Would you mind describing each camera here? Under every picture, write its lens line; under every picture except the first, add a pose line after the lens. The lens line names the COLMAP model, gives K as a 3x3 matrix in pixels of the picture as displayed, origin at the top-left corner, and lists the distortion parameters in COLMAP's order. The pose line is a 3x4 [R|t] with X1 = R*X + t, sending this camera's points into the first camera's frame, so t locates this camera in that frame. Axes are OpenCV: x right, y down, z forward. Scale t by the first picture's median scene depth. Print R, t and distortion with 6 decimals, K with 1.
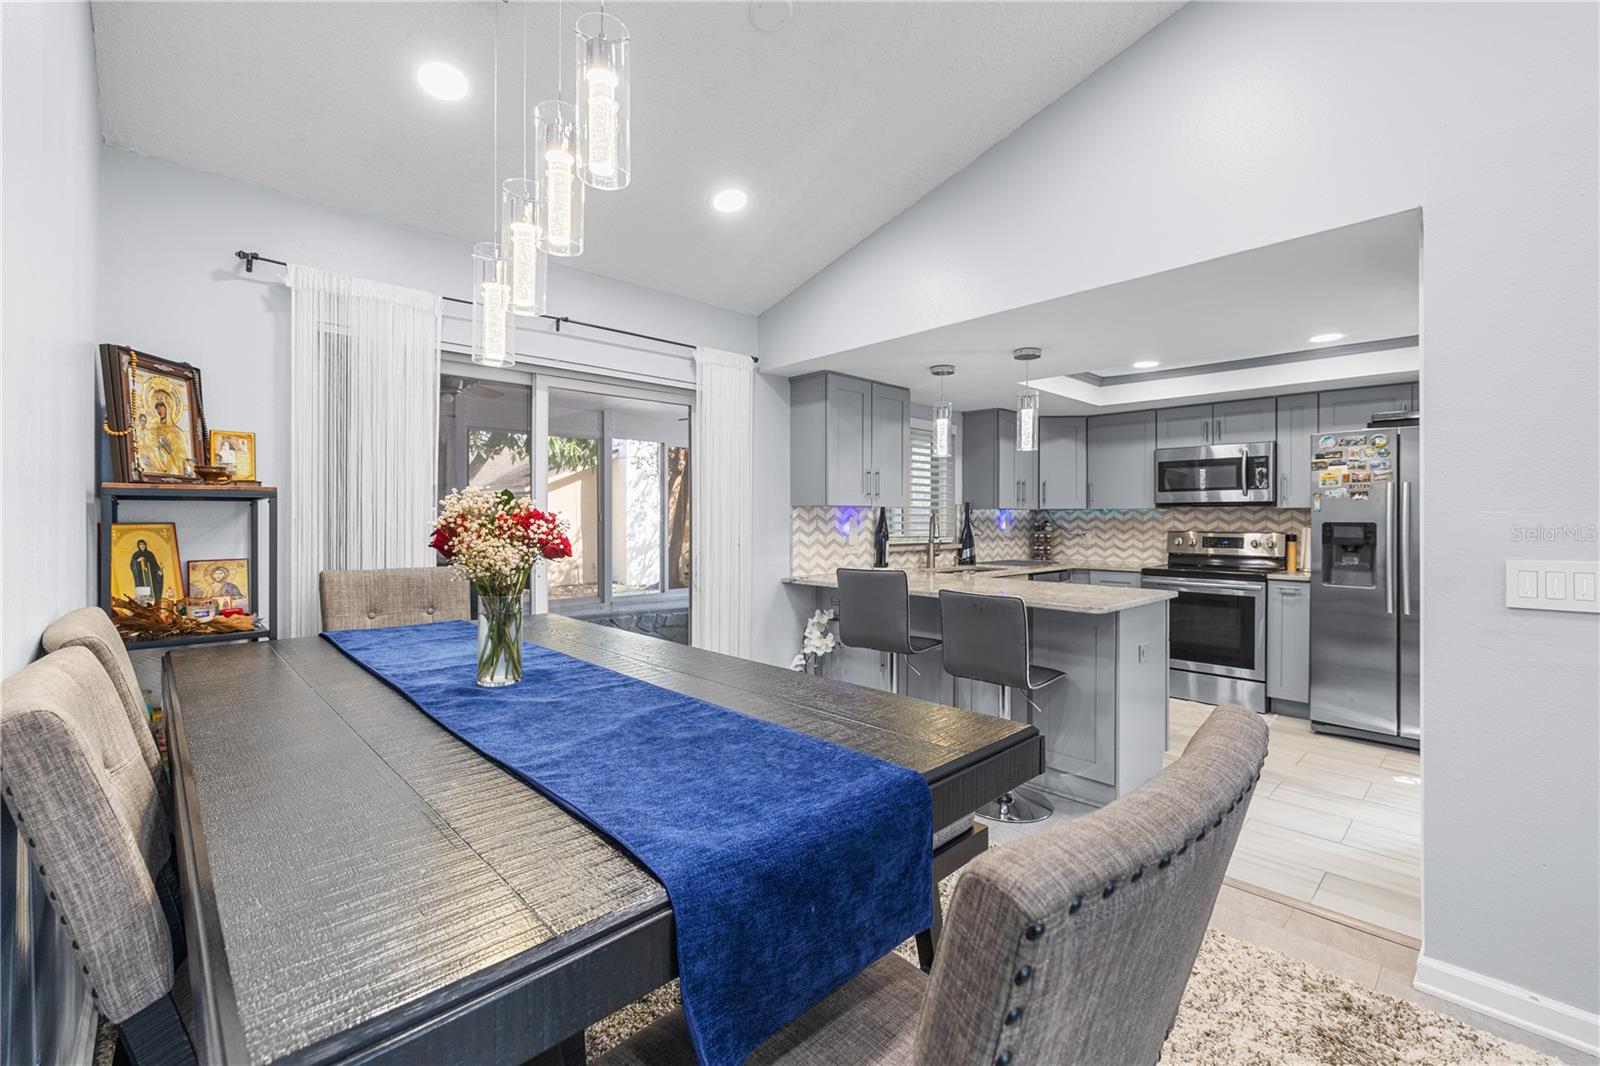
lens RADIAL K [[675.3, 0, 802.1], [0, 675.3, 518.0], [0, 0, 1]] dist [0.001405, 0.000214]
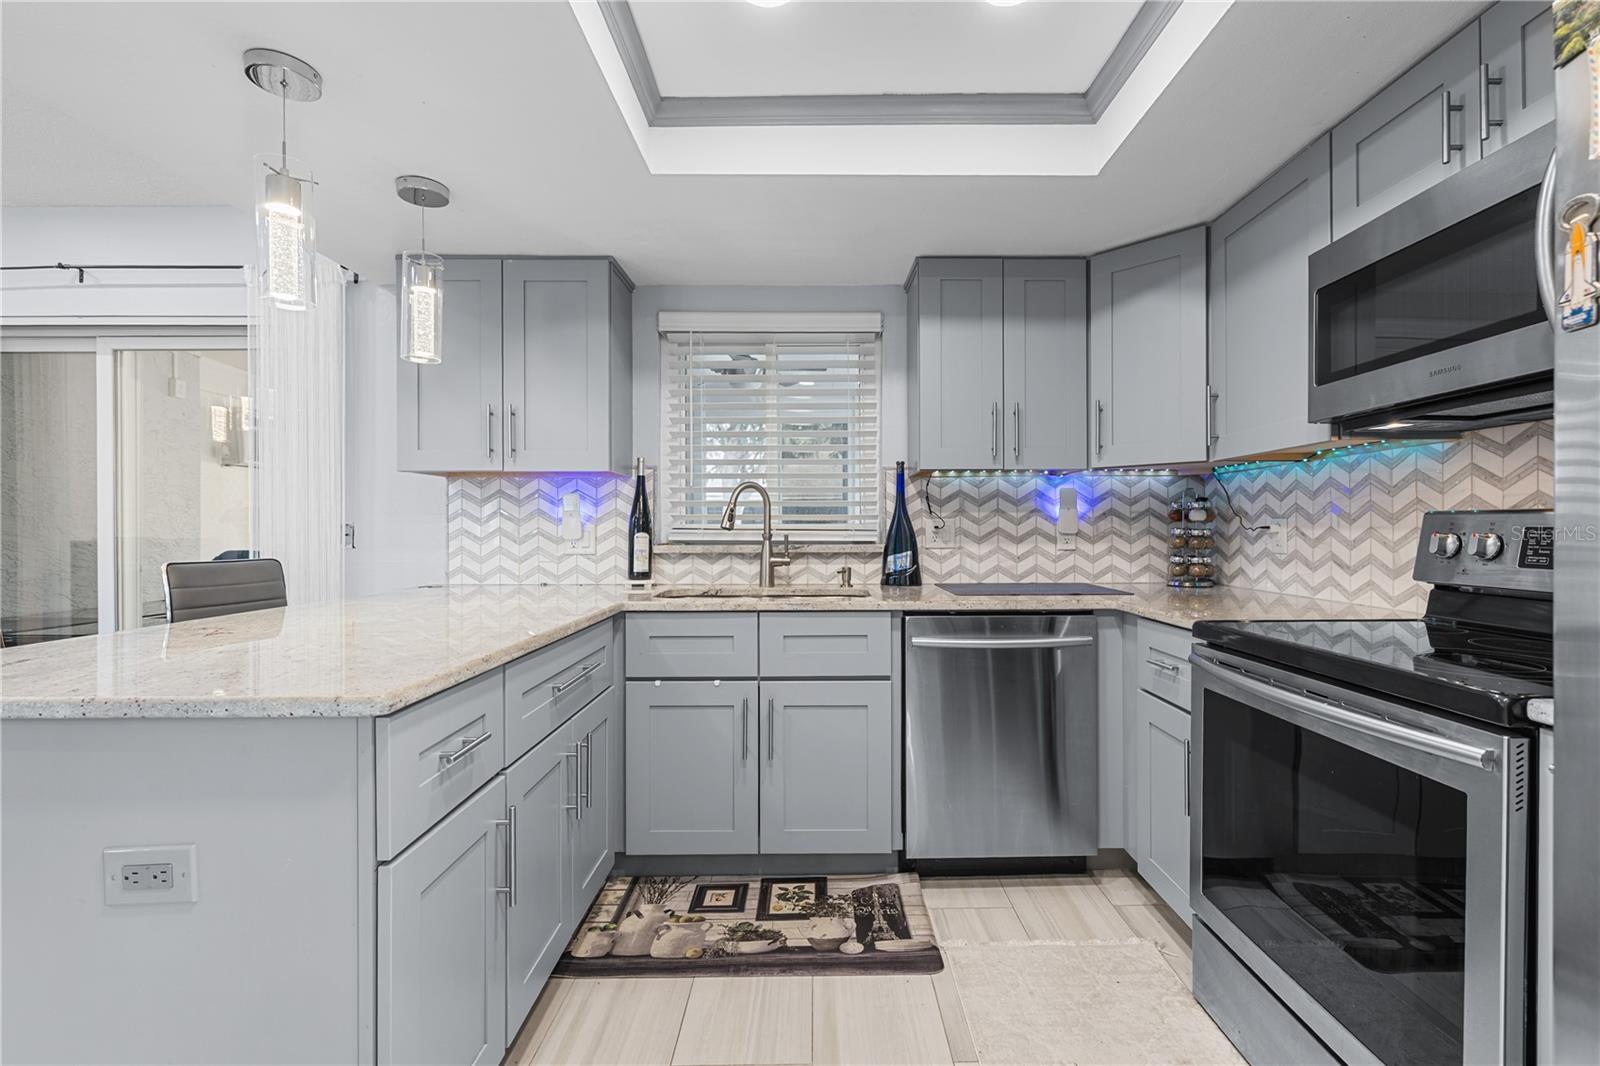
lens RADIAL K [[700.6, 0, 824.1], [0, 700.6, 529.8], [0, 0, 1]] dist [-0.000696, 0.000110]
pose [[0.730985, -0.001751, -0.682392, 0.642568], [0.004165, 0.999990, 0.001895, 0.029879], [0.682381, -0.004228, 0.730984, 0.666141]]
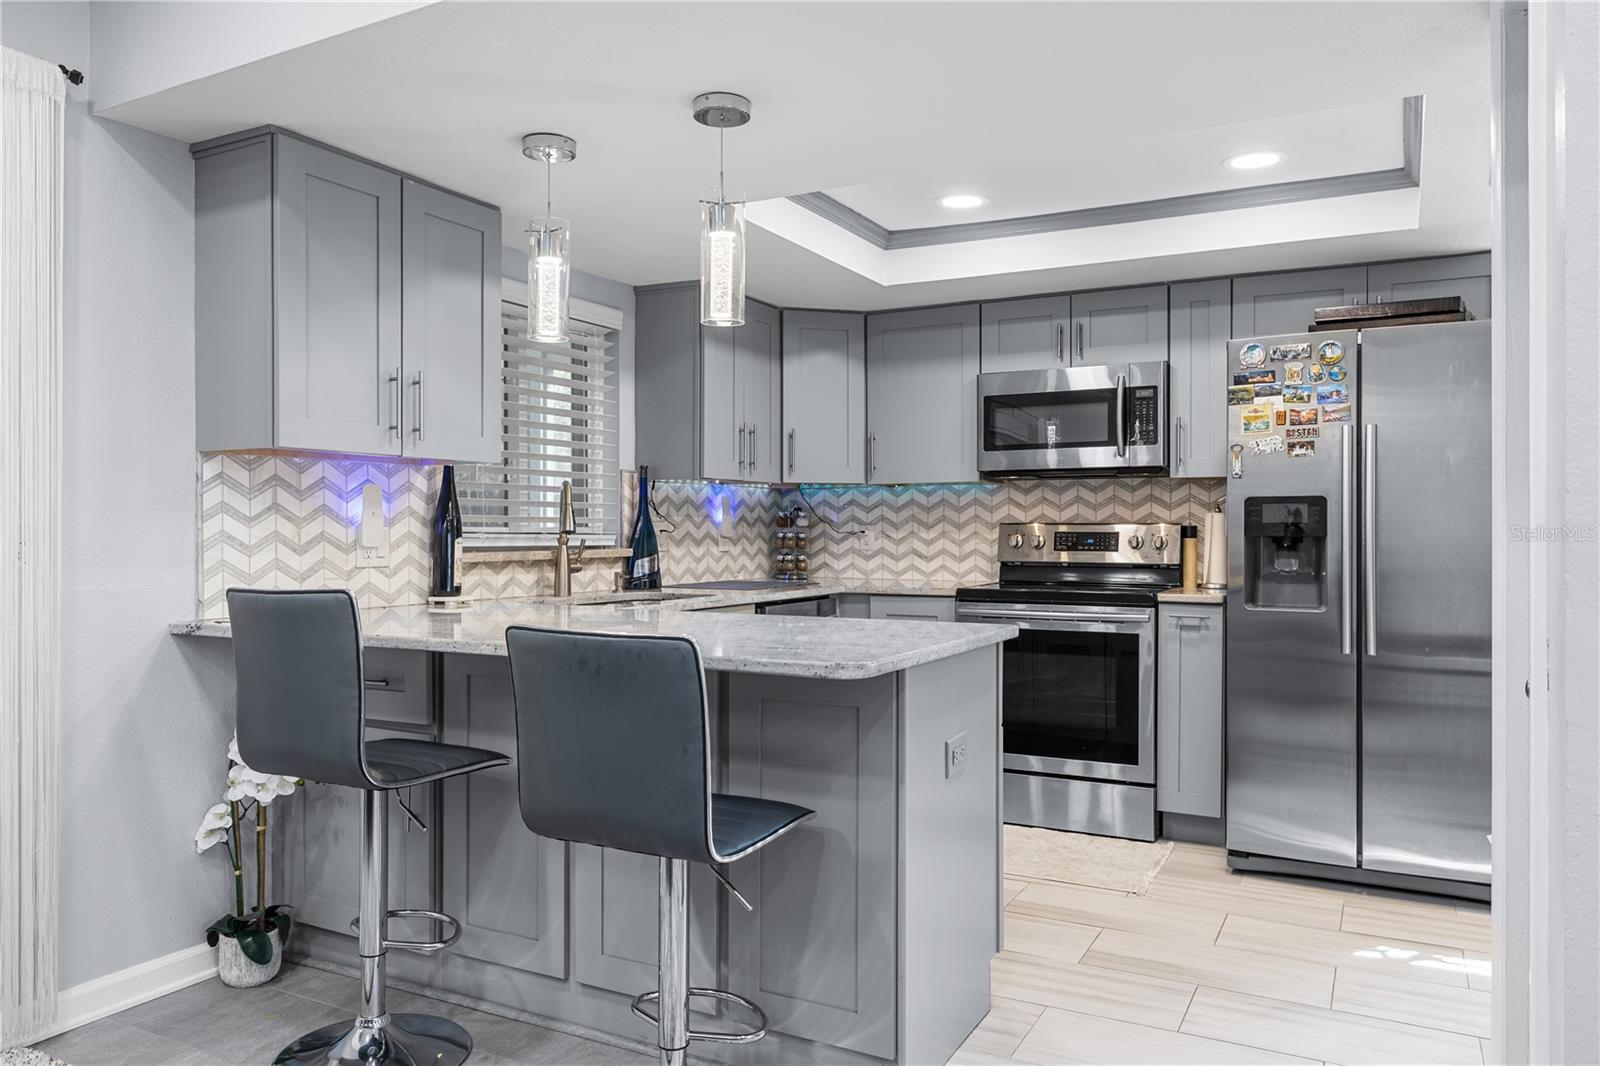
lens RADIAL K [[1111.4, 0, 793.4], [0, 1111.4, 531.6], [0, 0, 1]] dist [0.001348, -0.000243]
pose [[0.951195, -0.002718, 0.308580, 0.108800], [0.002048, 0.999995, 0.002494, 0.027510], [-0.308585, -0.001740, 0.951195, 0.202642]]
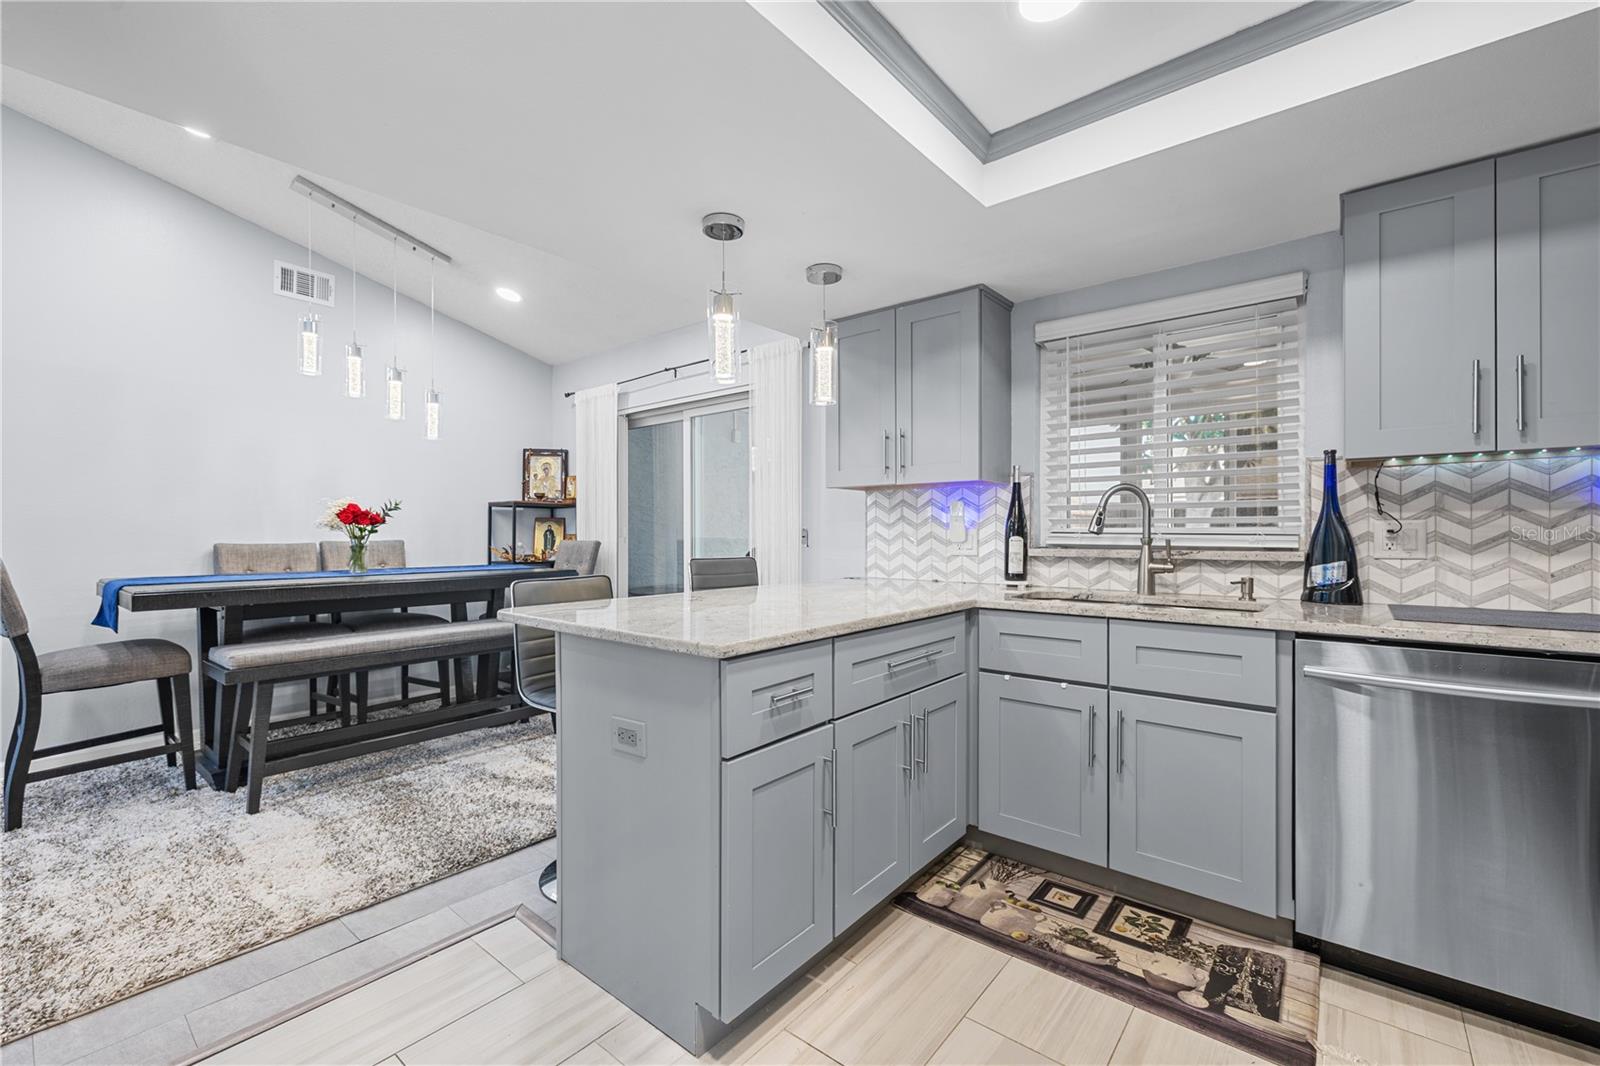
lens RADIAL K [[673.9, 0, 792.7], [0, 673.9, 533.9], [0, 0, 1]] dist [0.000465, 0.000299]
pose [[0.111755, 0.000479, -0.993736, 0.703313], [0.002005, 0.999998, 0.000707, 0.029765], [0.993734, -0.002071, 0.111754, 0.727425]]
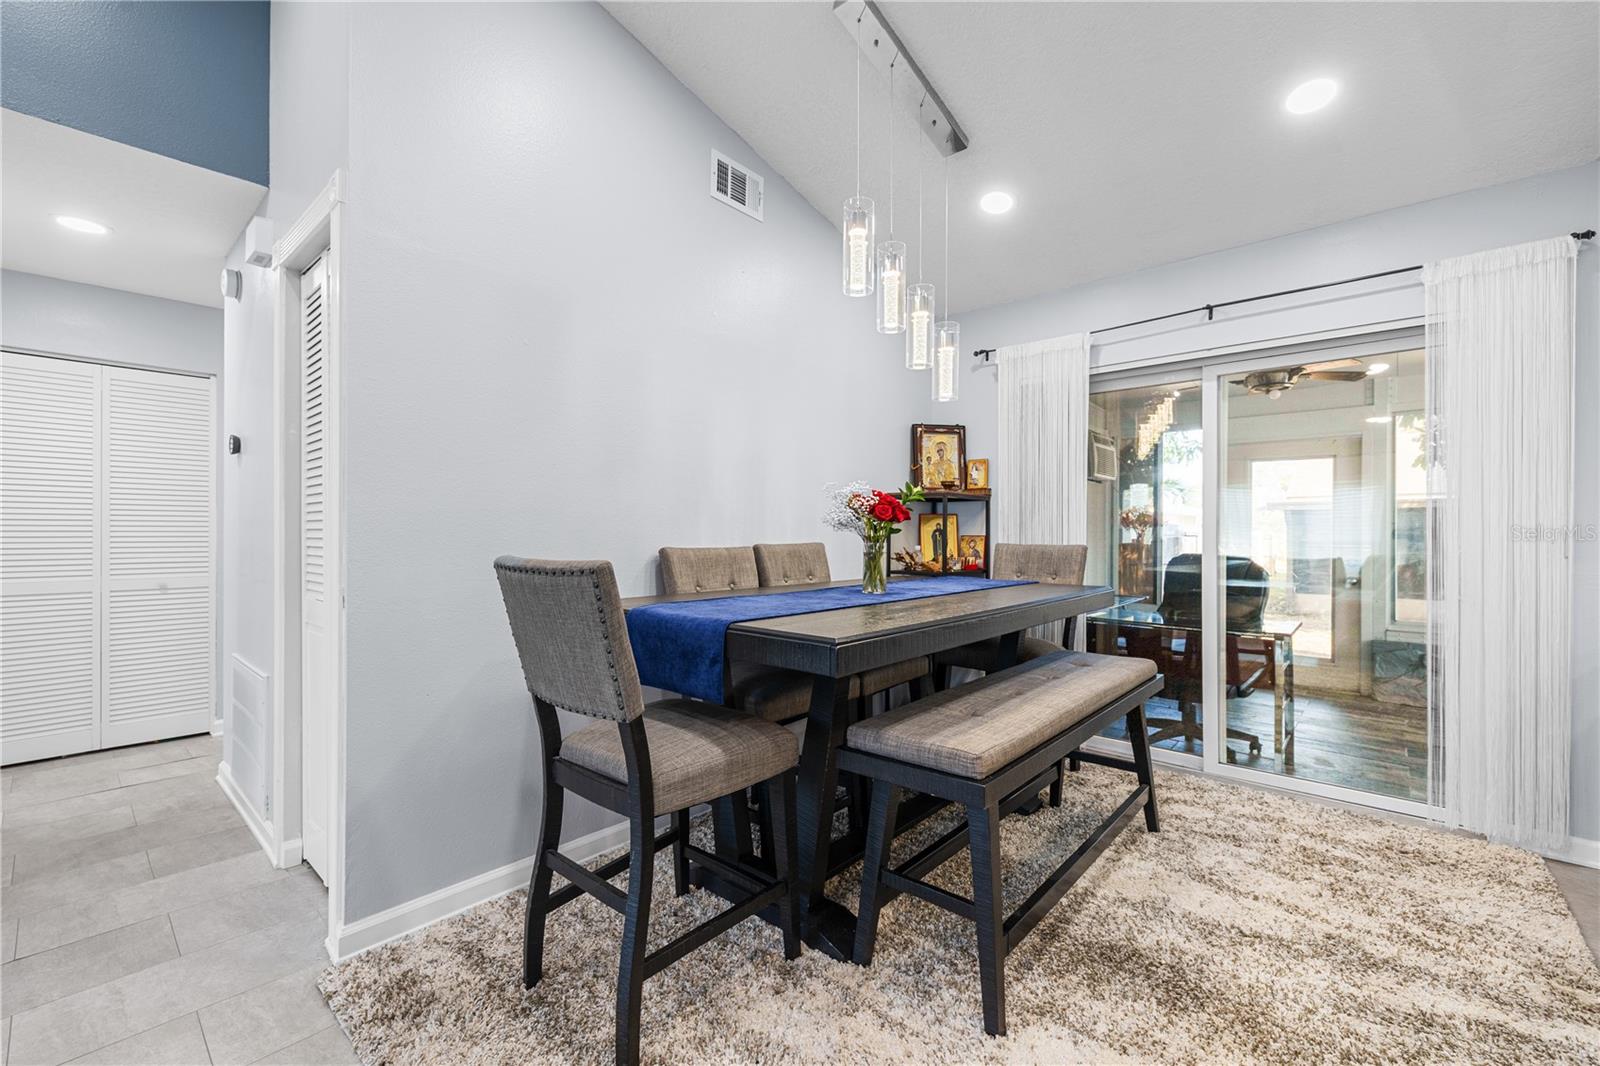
lens RADIAL K [[673.9, 0, 792.7], [0, 673.9, 533.9], [0, 0, 1]] dist [0.000465, 0.000299]
pose [[0.075047, 0.001297, -0.997179, 0.394382], [-0.001954, 0.999997, 0.001153, 0.027629], [0.997178, 0.001862, 0.075050, 0.206200]]
